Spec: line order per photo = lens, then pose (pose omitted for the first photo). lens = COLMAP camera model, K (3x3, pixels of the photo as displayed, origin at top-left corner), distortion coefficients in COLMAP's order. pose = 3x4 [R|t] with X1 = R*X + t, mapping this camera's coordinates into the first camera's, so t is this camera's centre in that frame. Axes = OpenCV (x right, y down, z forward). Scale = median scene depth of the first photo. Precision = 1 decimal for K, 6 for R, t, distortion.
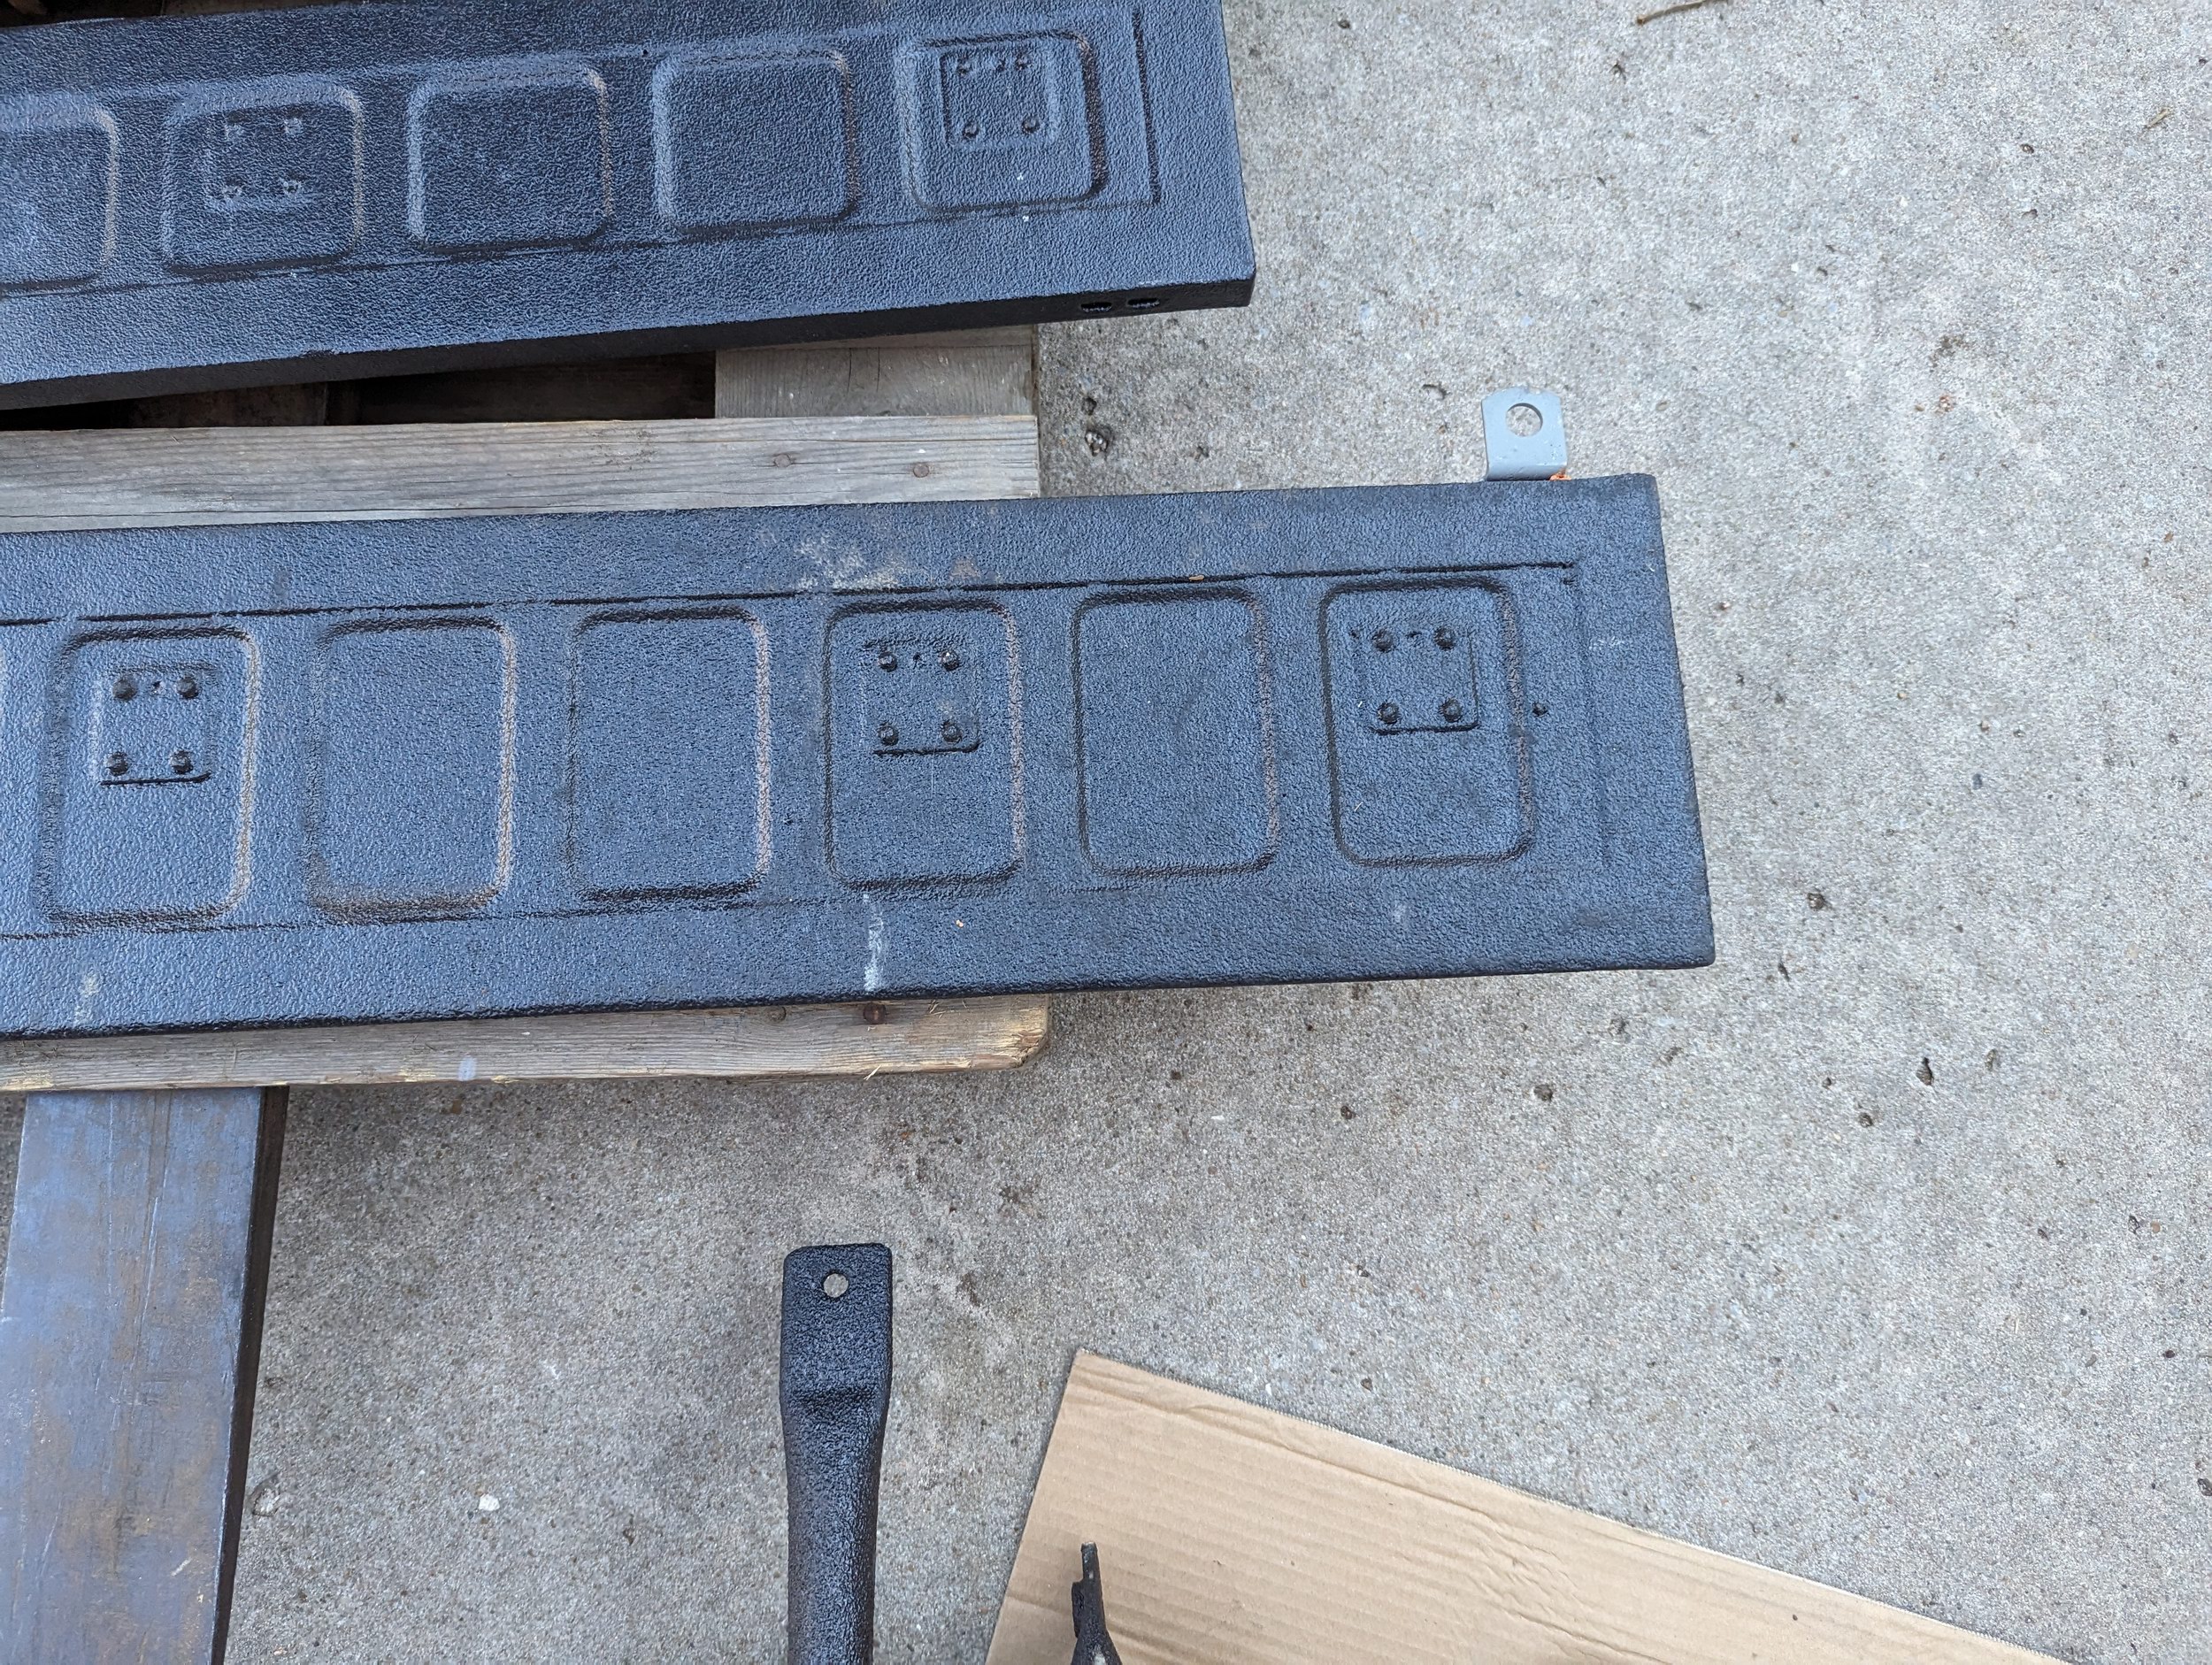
lens RADIAL K [[1570.4, 0, 1087.4], [0, 1570.4, 803.8], [0, 0, 1]] dist [0.052569, -0.051224]
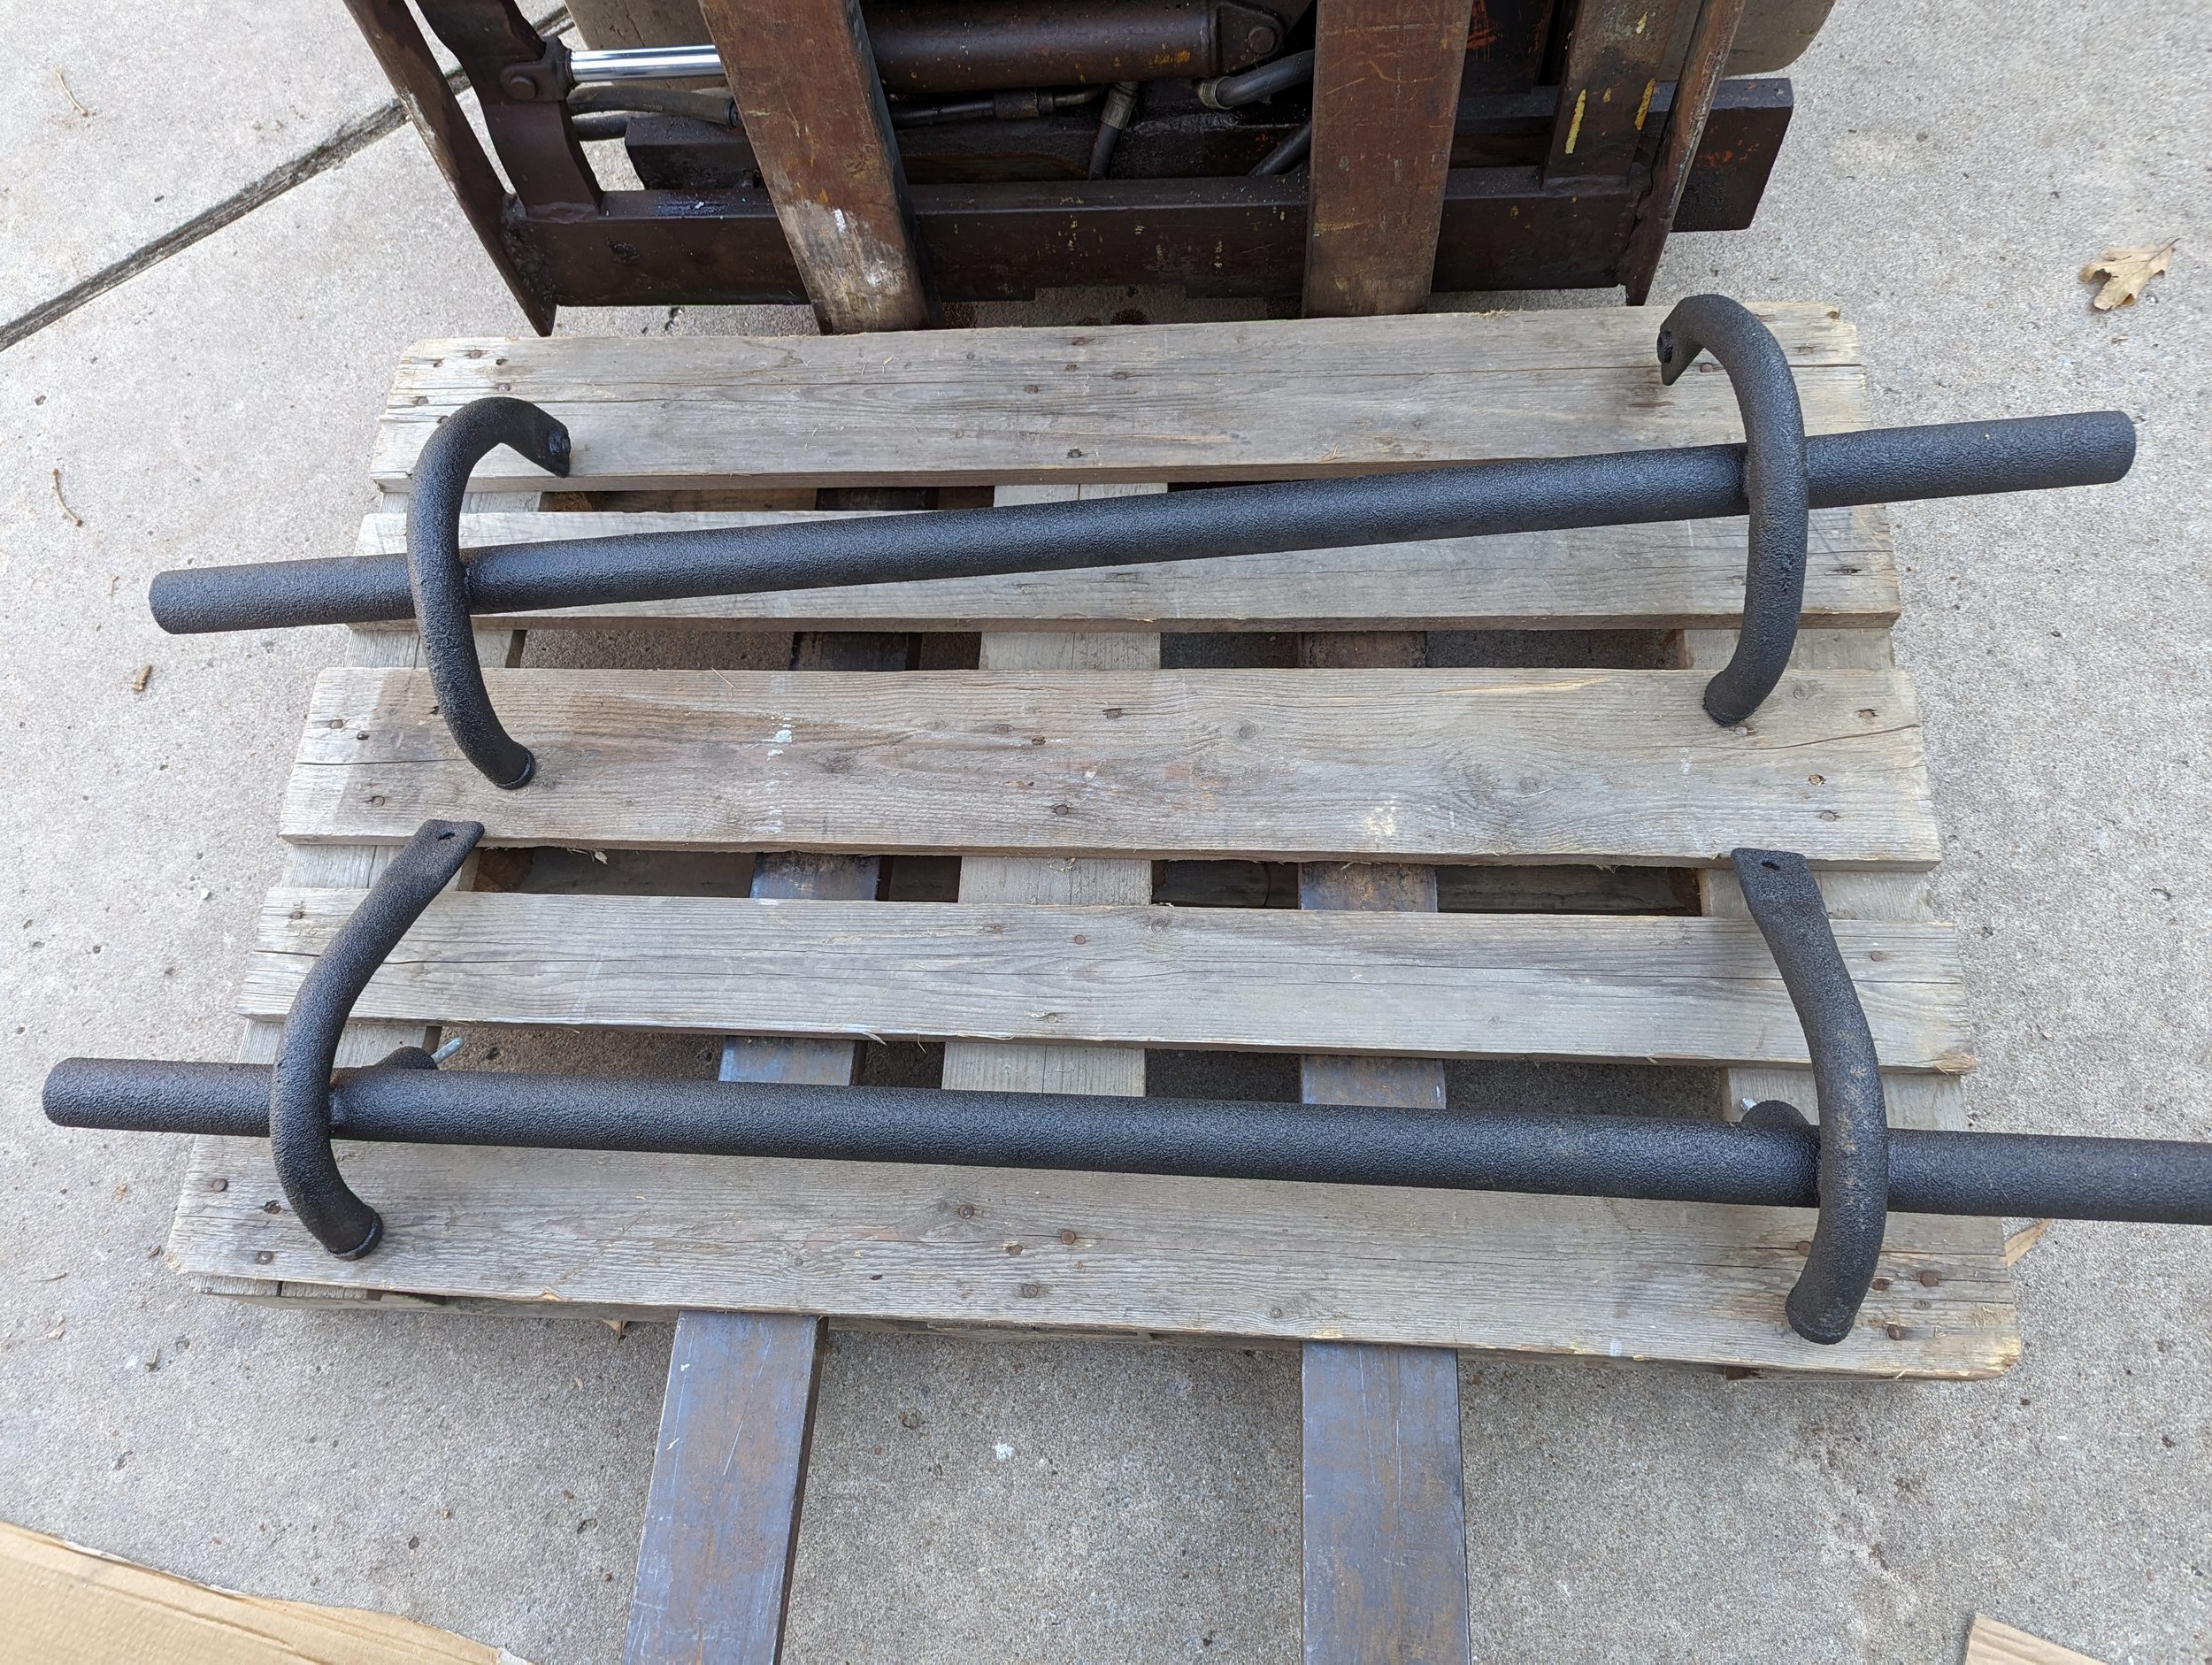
lens RADIAL K [[1570.4, 0, 1085.7], [0, 1570.4, 792.5], [0, 0, 1]] dist [0.052569, -0.051224]
pose [[0.990494, 0.028092, -0.134654, -0.568807], [-0.056338, 0.975901, -0.210816, -0.002065], [0.125487, 0.216398, 0.968207, -0.520972]]
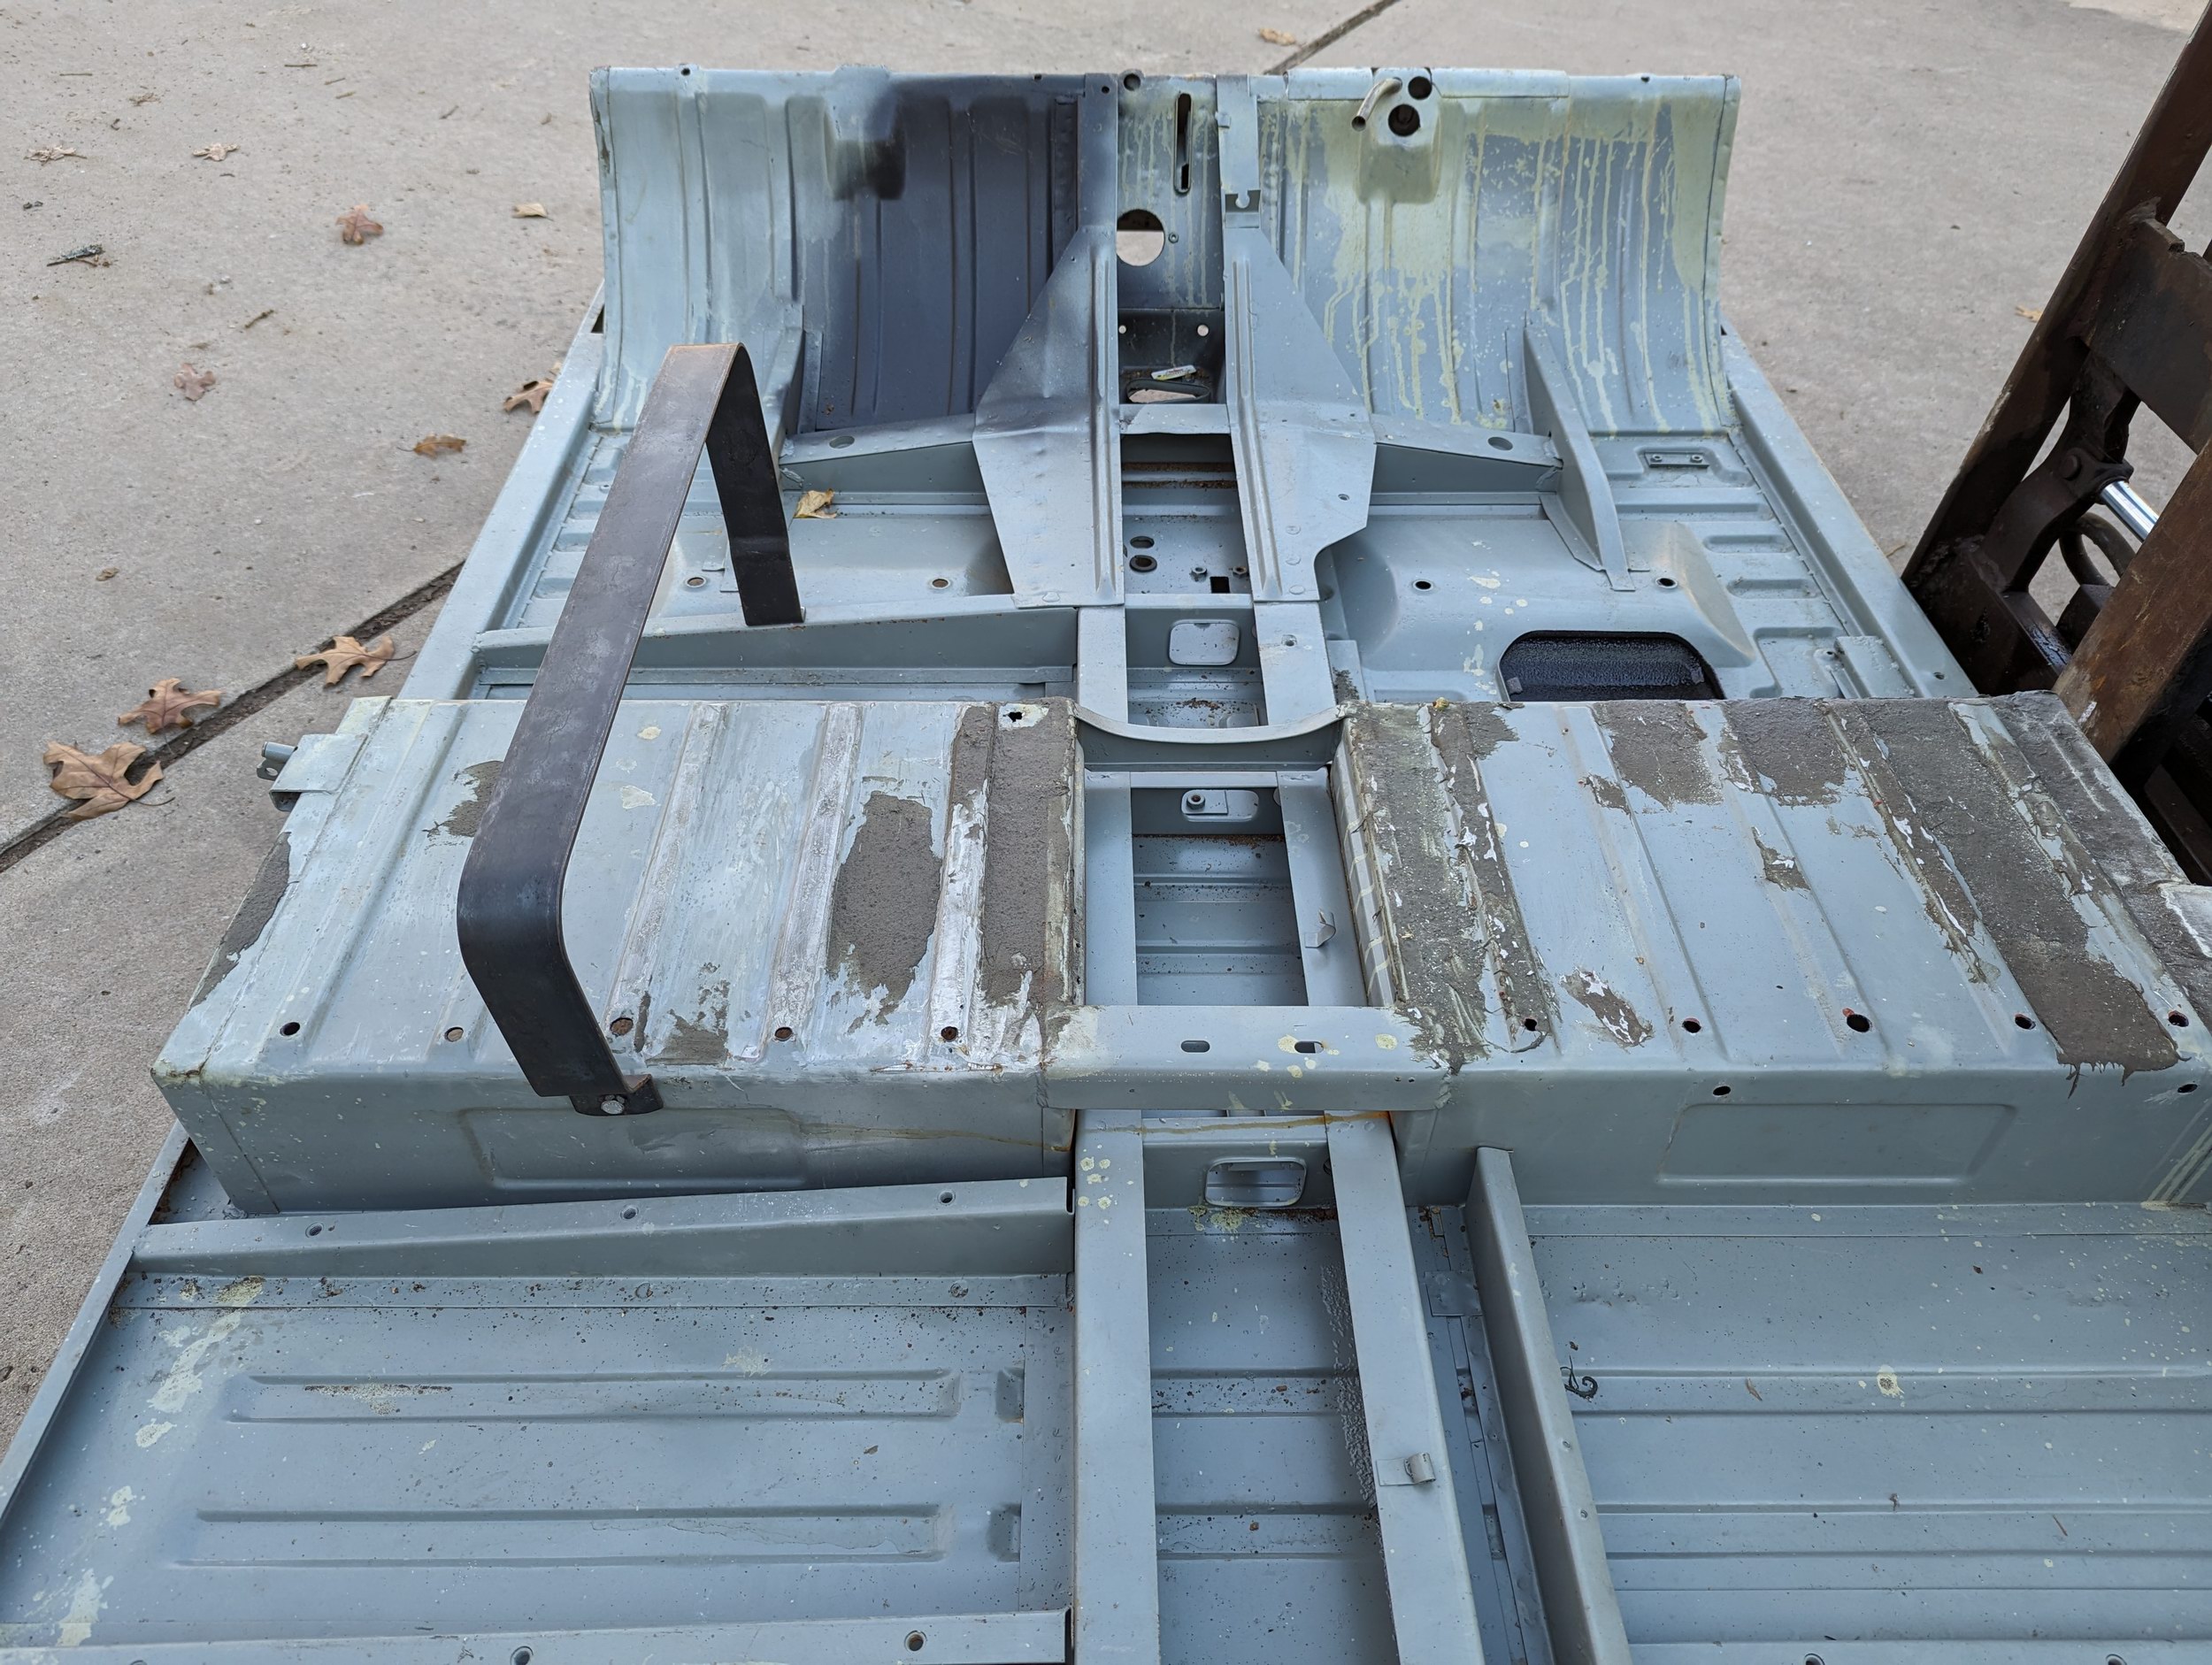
lens RADIAL K [[1570.4, 0, 1100.2], [0, 1570.4, 857.7], [0, 0, 1]] dist [0.052569, -0.051224]
pose [[0.009737, 0.684464, -0.728982, 0.195745], [-0.990242, 0.107952, 0.088133, -0.026778], [0.139019, 0.721010, 0.678836, -0.261139]]
